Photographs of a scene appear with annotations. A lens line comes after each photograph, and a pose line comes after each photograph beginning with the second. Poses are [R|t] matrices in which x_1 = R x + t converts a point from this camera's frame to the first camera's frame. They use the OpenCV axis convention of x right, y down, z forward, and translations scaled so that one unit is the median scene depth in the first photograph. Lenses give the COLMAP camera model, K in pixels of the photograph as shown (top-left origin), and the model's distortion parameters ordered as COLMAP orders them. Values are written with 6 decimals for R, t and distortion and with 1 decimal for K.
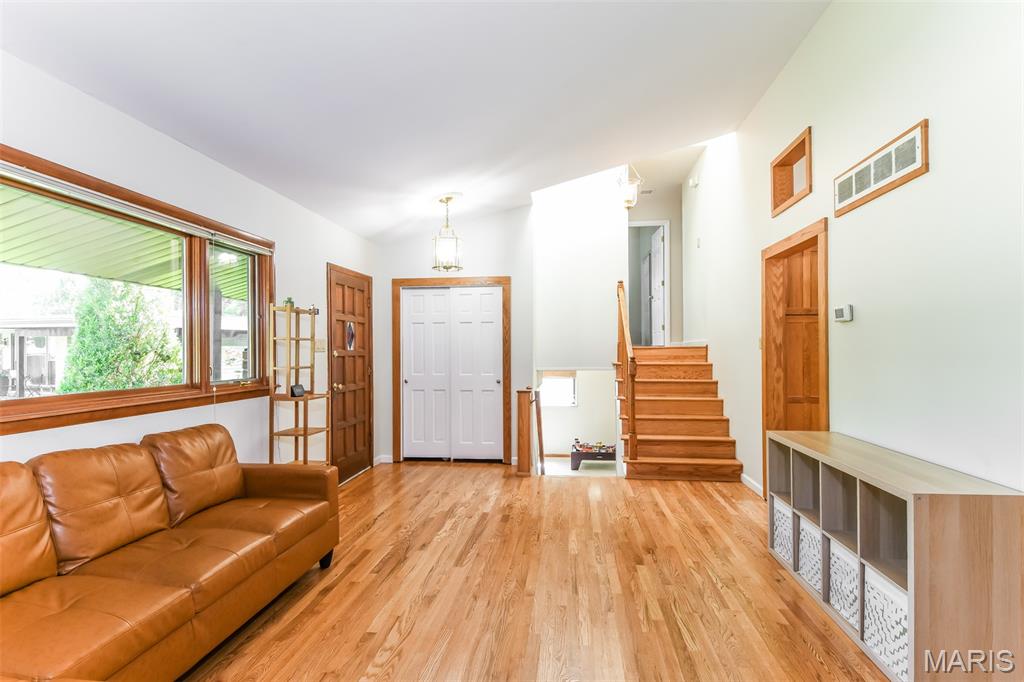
lens RADIAL K [[539.7, 0, 515.1], [0, 539.7, 352.7], [0, 0, 1]] dist [0.000491, -0.000059]
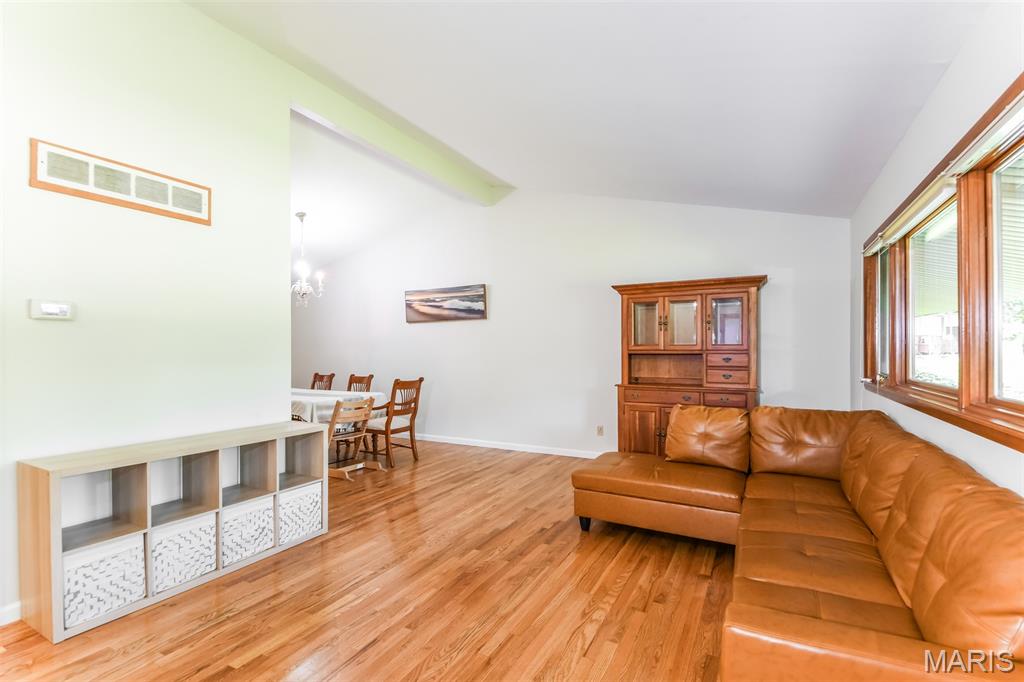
lens RADIAL K [[471.1, 0, 510.5], [0, 471.1, 353.1], [0, 0, 1]] dist [0.022109, 0.000016]
pose [[-0.928214, 0.007733, 0.371967, -0.388235], [0.011843, 0.999891, 0.008765, -0.005819], [-0.371859, 0.012541, -0.928205, 1.722247]]
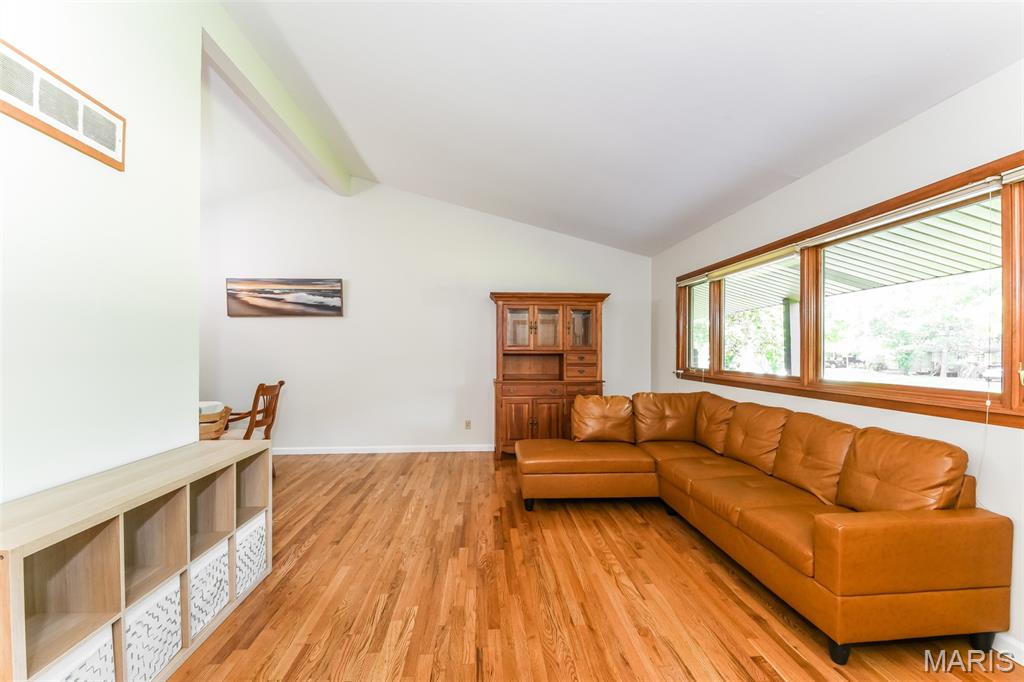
lens RADIAL K [[450.5, 0, 516.1], [0, 450.5, 349.4], [0, 0, 1]] dist [0.002511, -0.000592]
pose [[-0.982862, 0.005320, -0.184269, 0.192541], [0.004349, 0.999974, 0.005675, -0.010426], [0.184294, 0.004777, -0.982860, 1.800338]]
